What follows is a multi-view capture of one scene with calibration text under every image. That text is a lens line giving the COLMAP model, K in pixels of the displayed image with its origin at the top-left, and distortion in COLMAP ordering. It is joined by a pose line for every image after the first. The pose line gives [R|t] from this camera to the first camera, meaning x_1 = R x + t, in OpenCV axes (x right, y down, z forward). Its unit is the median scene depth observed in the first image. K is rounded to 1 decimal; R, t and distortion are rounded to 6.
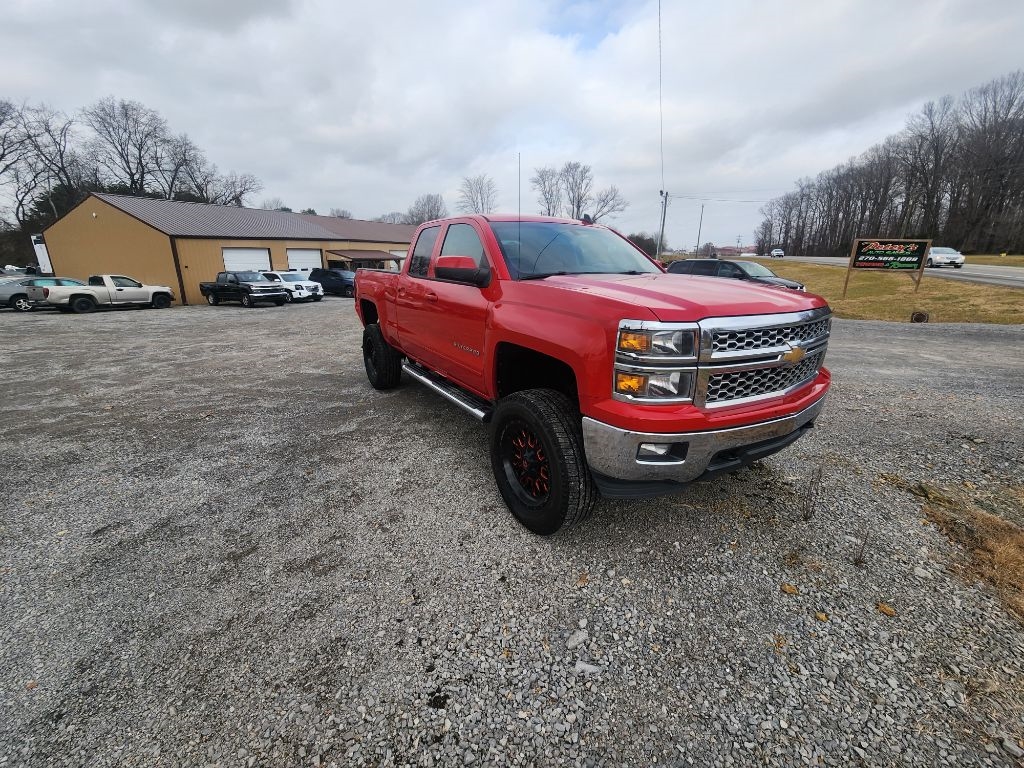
lens RADIAL K [[418.9, 0, 515.9], [0, 418.9, 375.1], [0, 0, 1]] dist [0.002192, -0.002407]
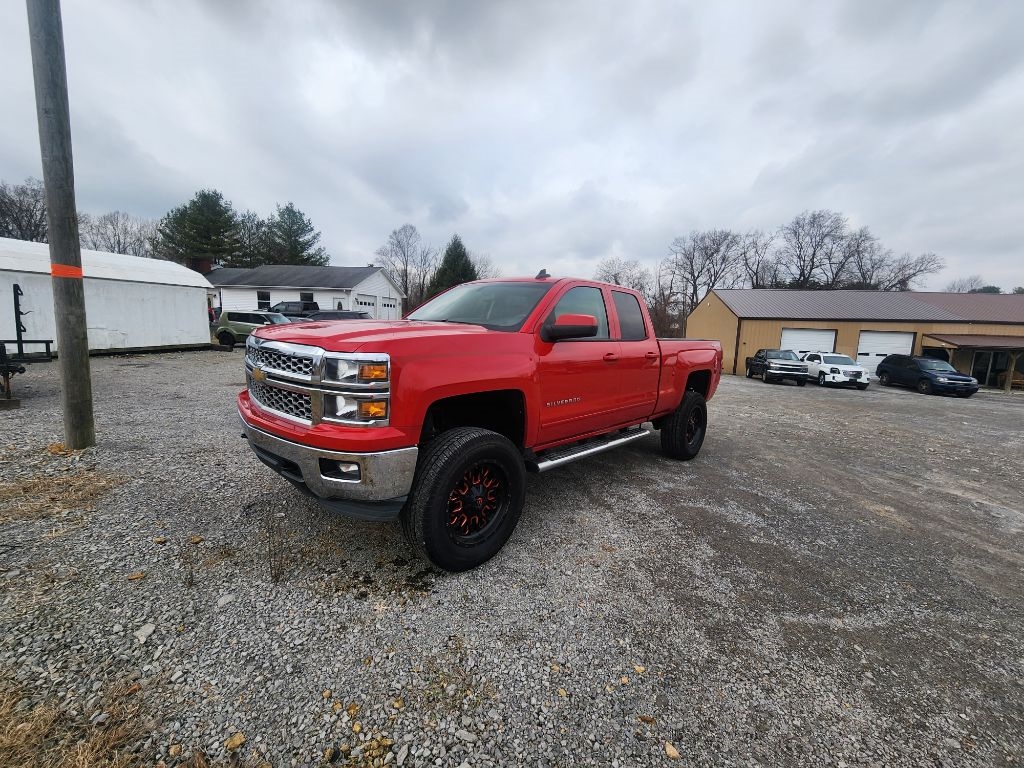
lens RADIAL K [[418.9, 0, 513.5], [0, 418.9, 376.4], [0, 0, 1]] dist [0.002192, -0.002407]
pose [[0.227379, 0.118220, -0.966604, 0.237502], [-0.301159, 0.952481, 0.045649, -0.037773], [0.926068, 0.280722, 0.252178, 0.165213]]
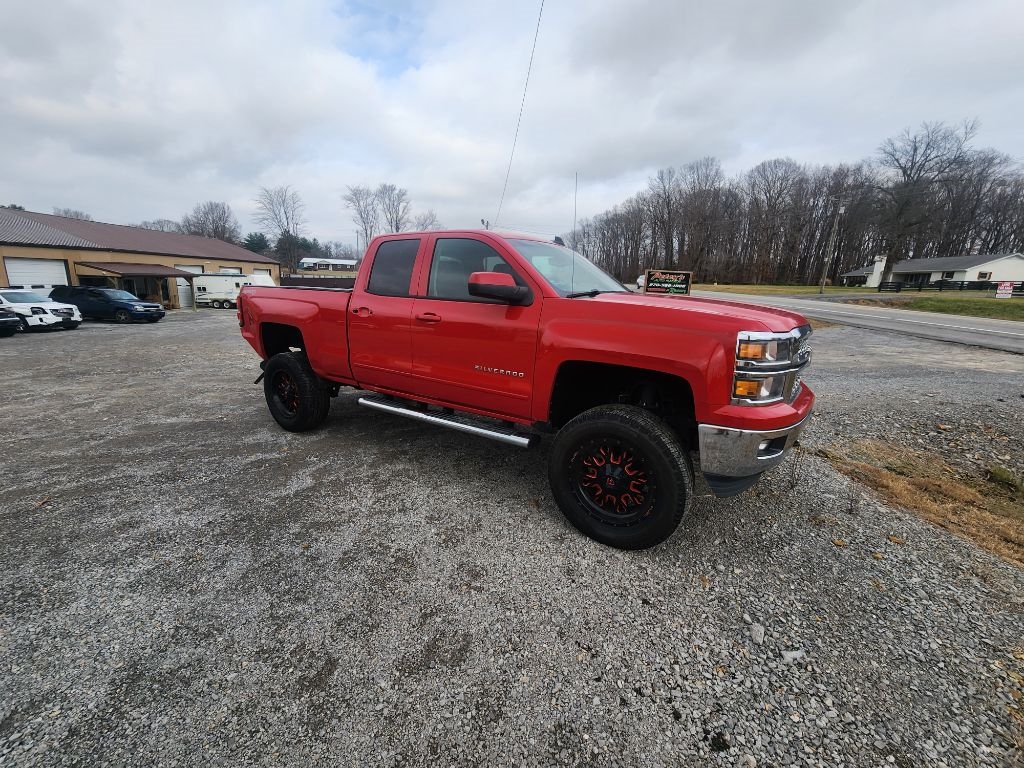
lens RADIAL K [[418.9, 0, 516.1], [0, 418.9, 371.9], [0, 0, 1]] dist [0.002192, -0.002407]
pose [[0.912169, -0.066394, 0.404401, -0.079532], [0.089588, 0.995228, -0.038679, -0.003857], [-0.399903, 0.071511, 0.913764, 0.023590]]
